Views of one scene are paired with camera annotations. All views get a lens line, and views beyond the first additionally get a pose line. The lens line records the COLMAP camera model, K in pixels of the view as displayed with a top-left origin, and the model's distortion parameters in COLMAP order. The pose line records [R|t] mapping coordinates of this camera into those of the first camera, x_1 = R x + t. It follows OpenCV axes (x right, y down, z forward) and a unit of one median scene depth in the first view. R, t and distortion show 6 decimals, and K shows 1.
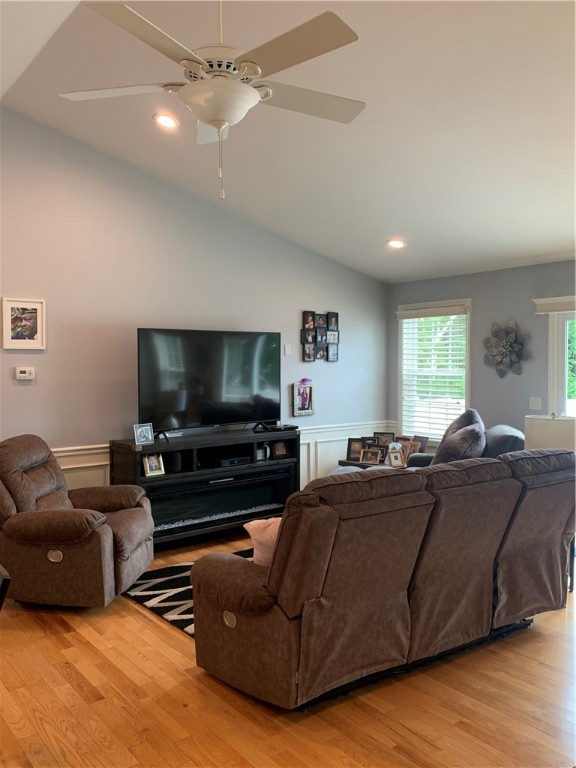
lens RADIAL K [[639.4, 0, 288.0], [0, 639.4, 384.0], [0, 0, 1]] dist [0.108506, -0.227505]
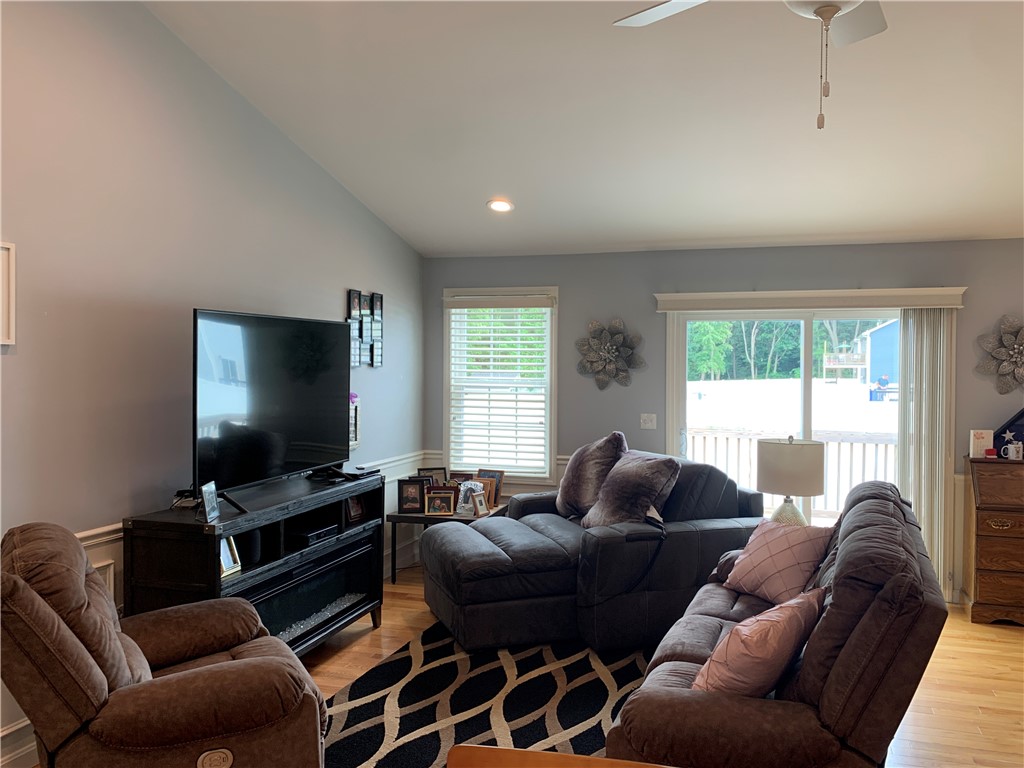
lens RADIAL K [[852.5, 0, 512.0], [0, 852.5, 384.0], [0, 0, 1]] dist [0.108506, -0.227505]
pose [[0.818215, -0.006726, 0.574873, -0.348783], [0.009614, 0.999952, -0.001984, -0.015270], [-0.574832, 0.007150, 0.818240, 0.198755]]
